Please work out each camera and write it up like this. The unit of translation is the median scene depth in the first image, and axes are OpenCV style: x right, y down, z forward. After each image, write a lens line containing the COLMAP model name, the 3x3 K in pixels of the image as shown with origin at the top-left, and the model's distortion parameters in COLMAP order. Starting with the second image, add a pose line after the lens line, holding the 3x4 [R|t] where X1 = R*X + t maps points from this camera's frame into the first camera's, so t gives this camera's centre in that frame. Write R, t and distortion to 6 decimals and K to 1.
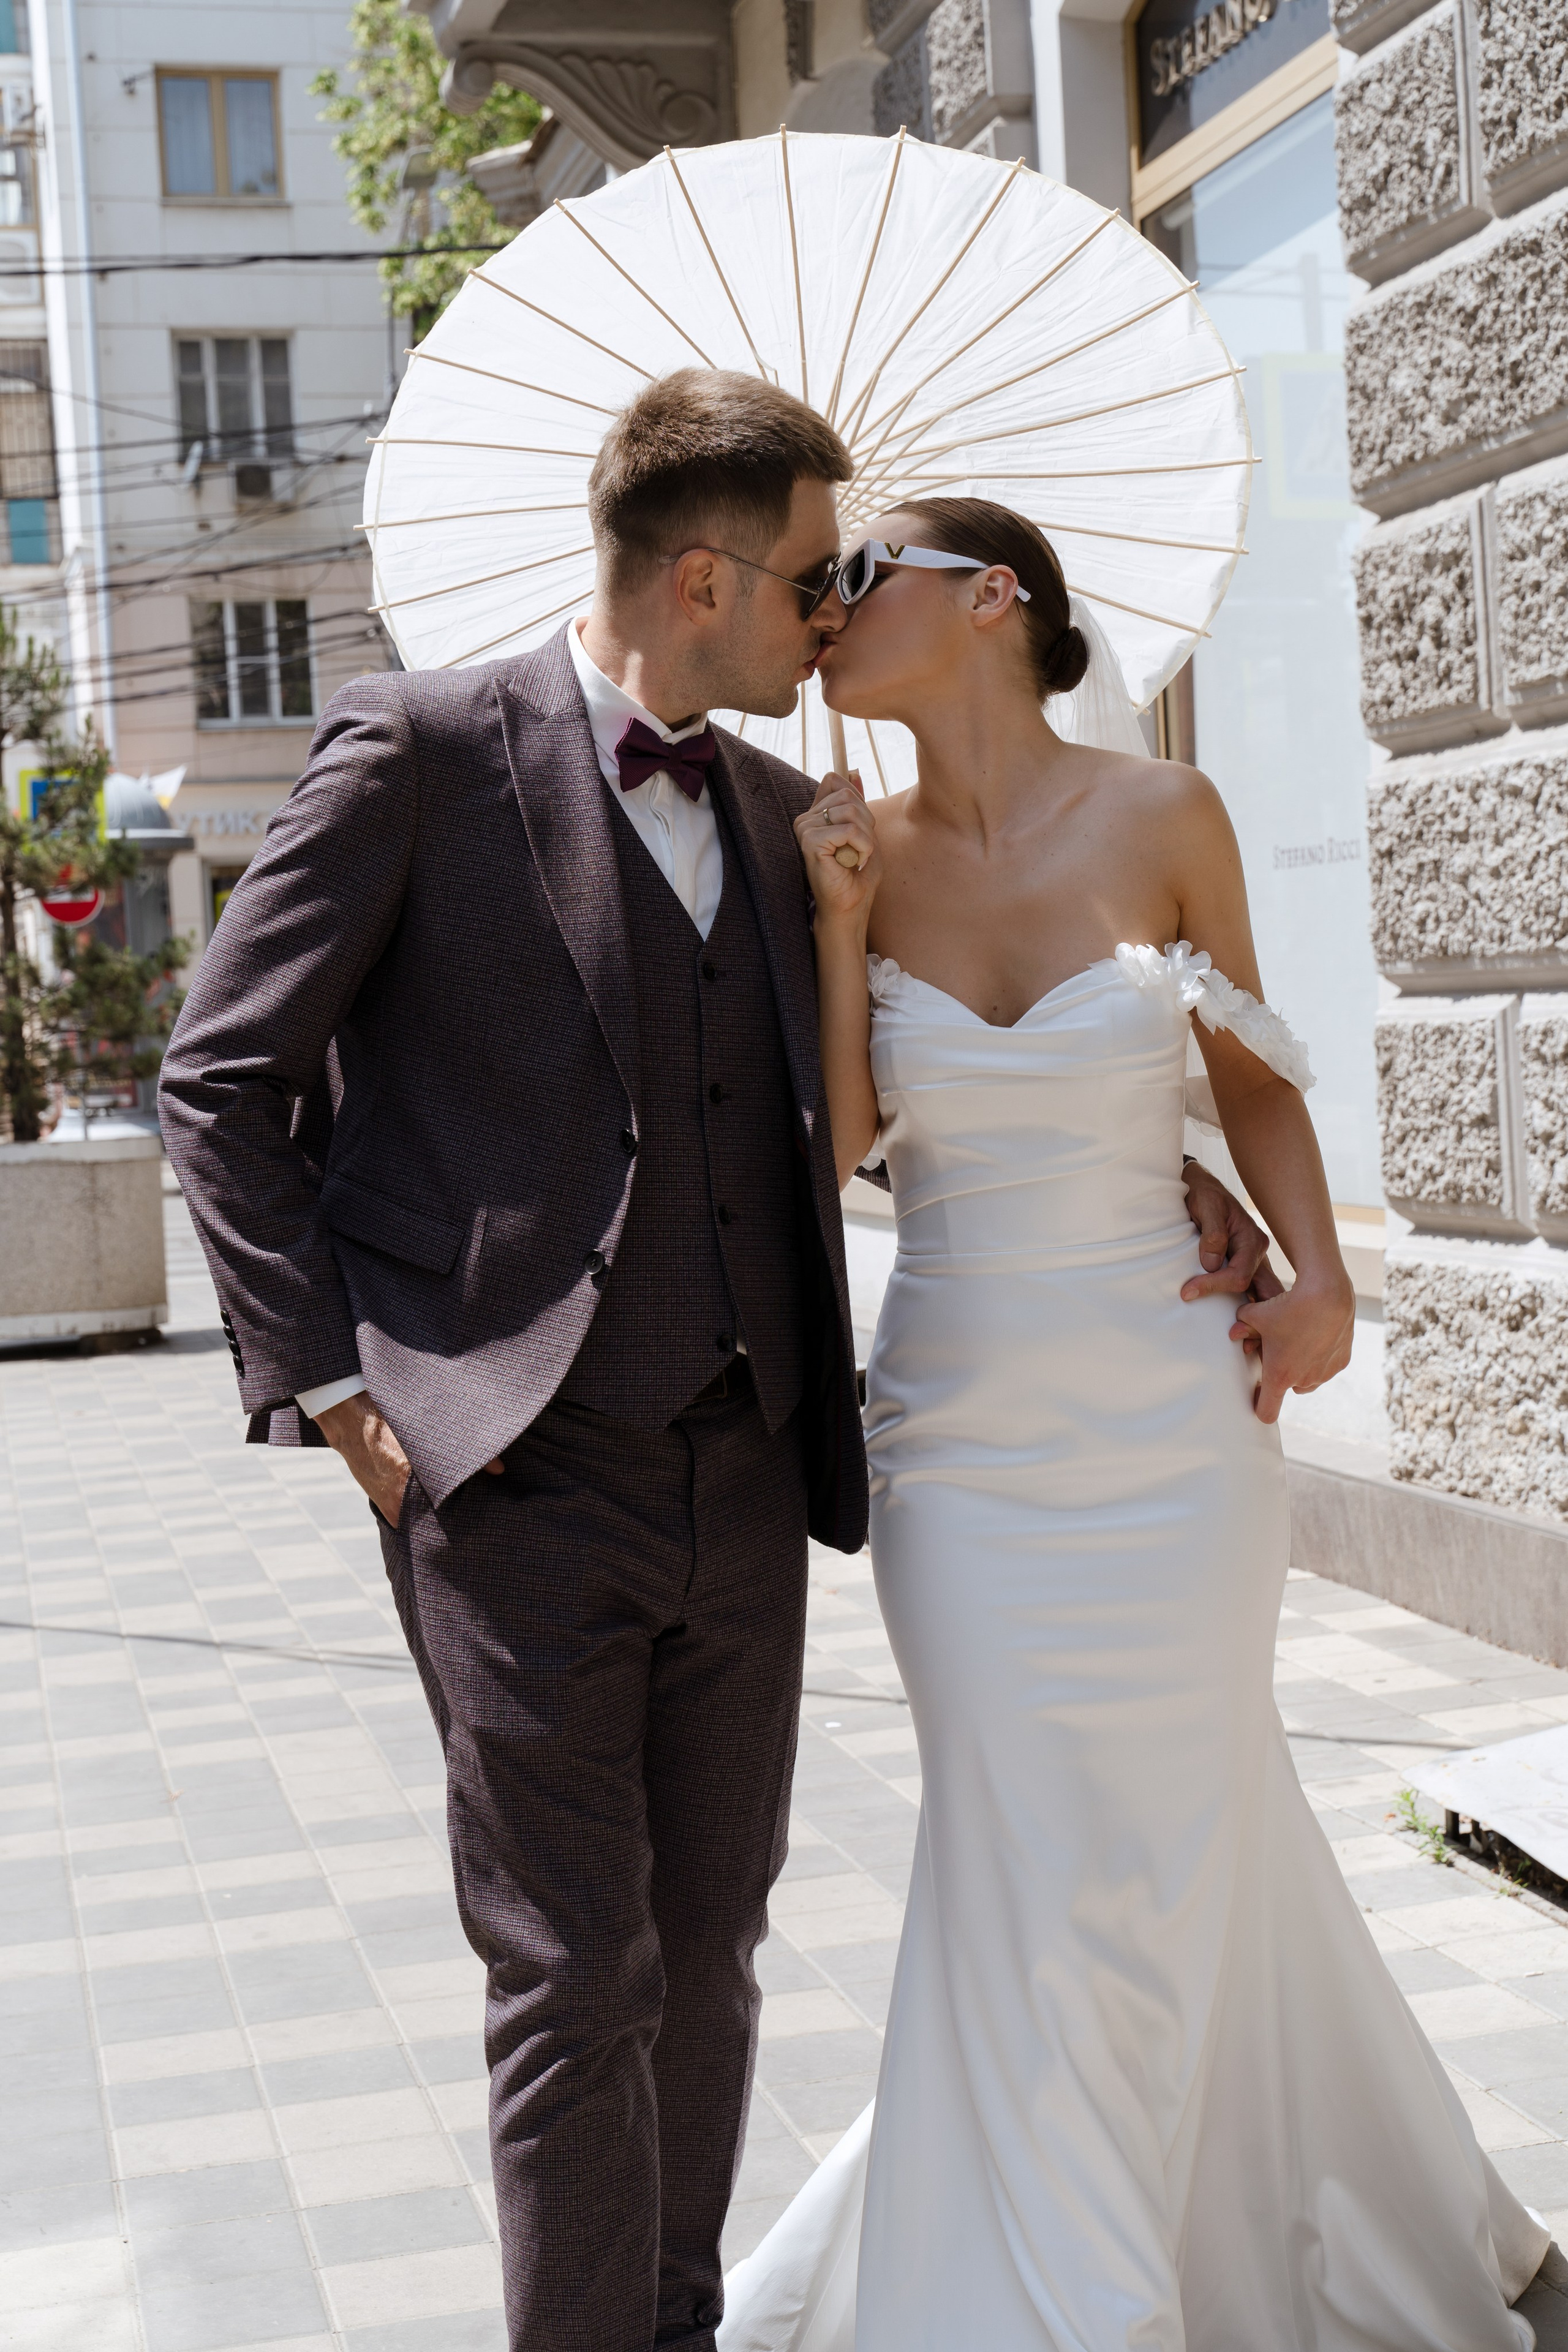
lens RADIAL K [[3461.0, 0, 856.0], [0, 3461.0, 1185.8], [0, 0, 1]] dist [0.041194, 0.000000]
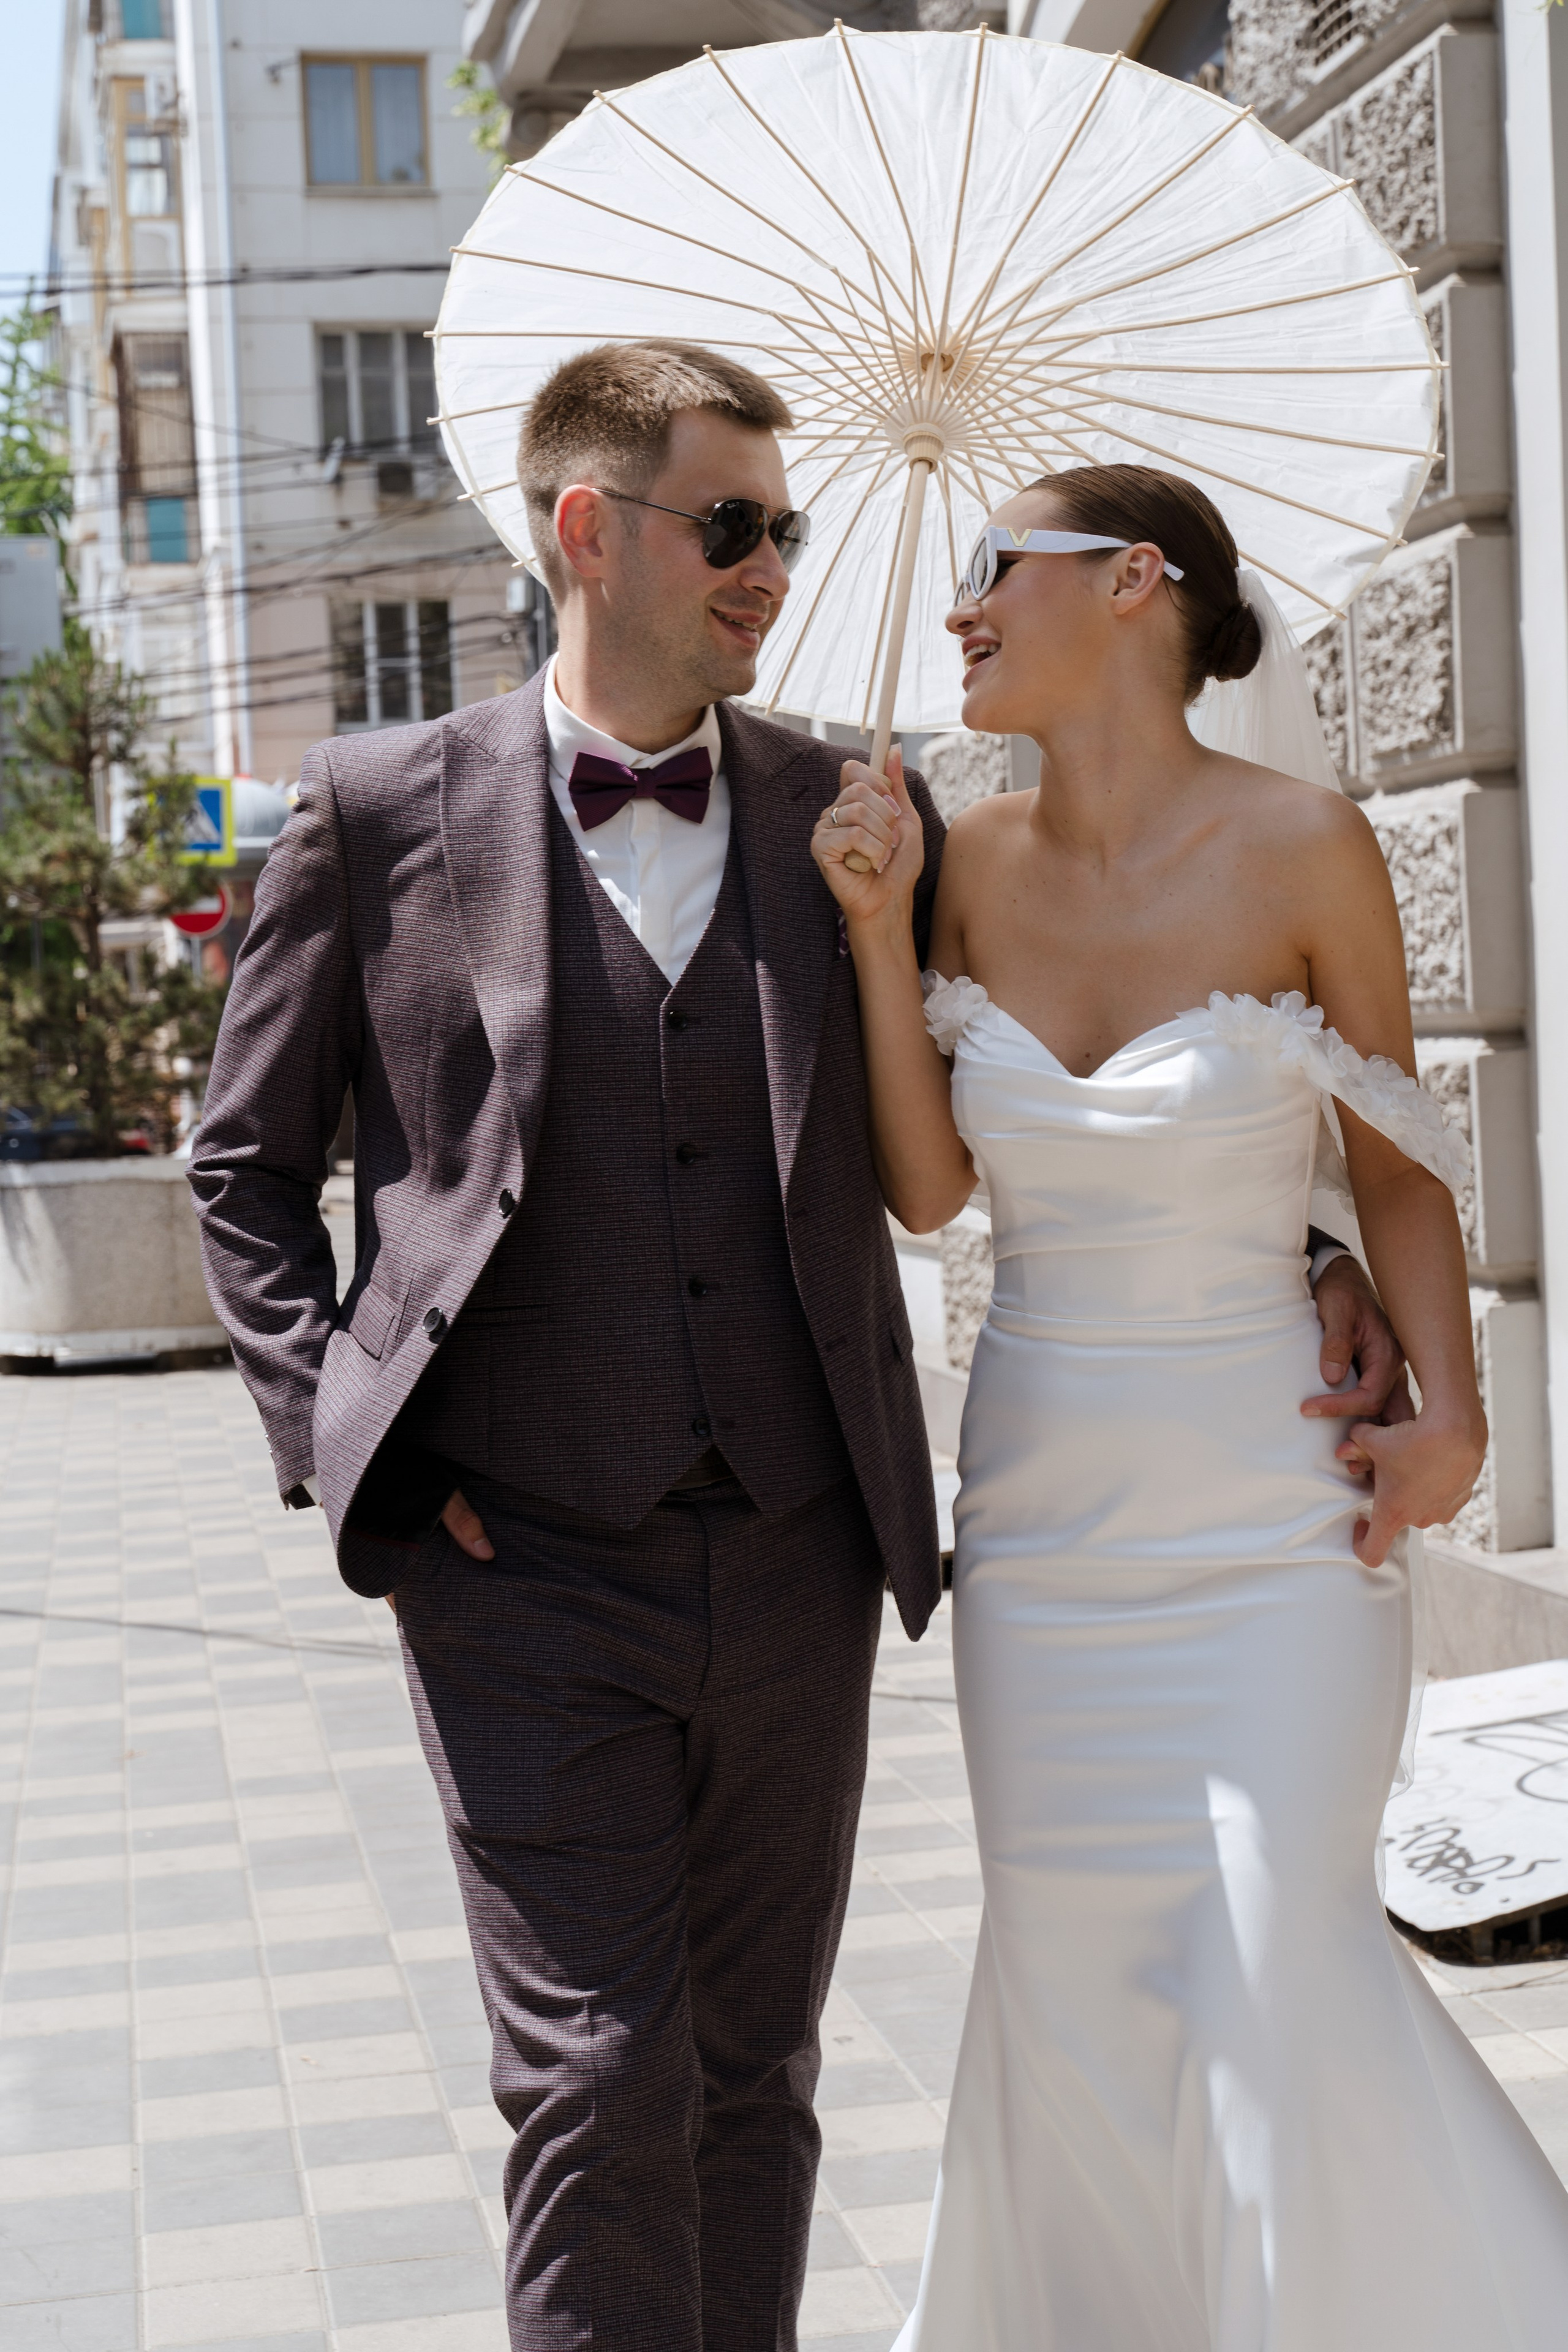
lens RADIAL K [[3610.9, 0, 792.4], [0, 3610.9, 1181.8], [0, 0, 1]] dist [0.057010, 0.000000]
pose [[0.998098, 0.010490, -0.060756, 0.053166], [-0.010992, 0.999908, -0.007933, -0.000180], [0.060667, 0.008585, 0.998121, -0.090180]]
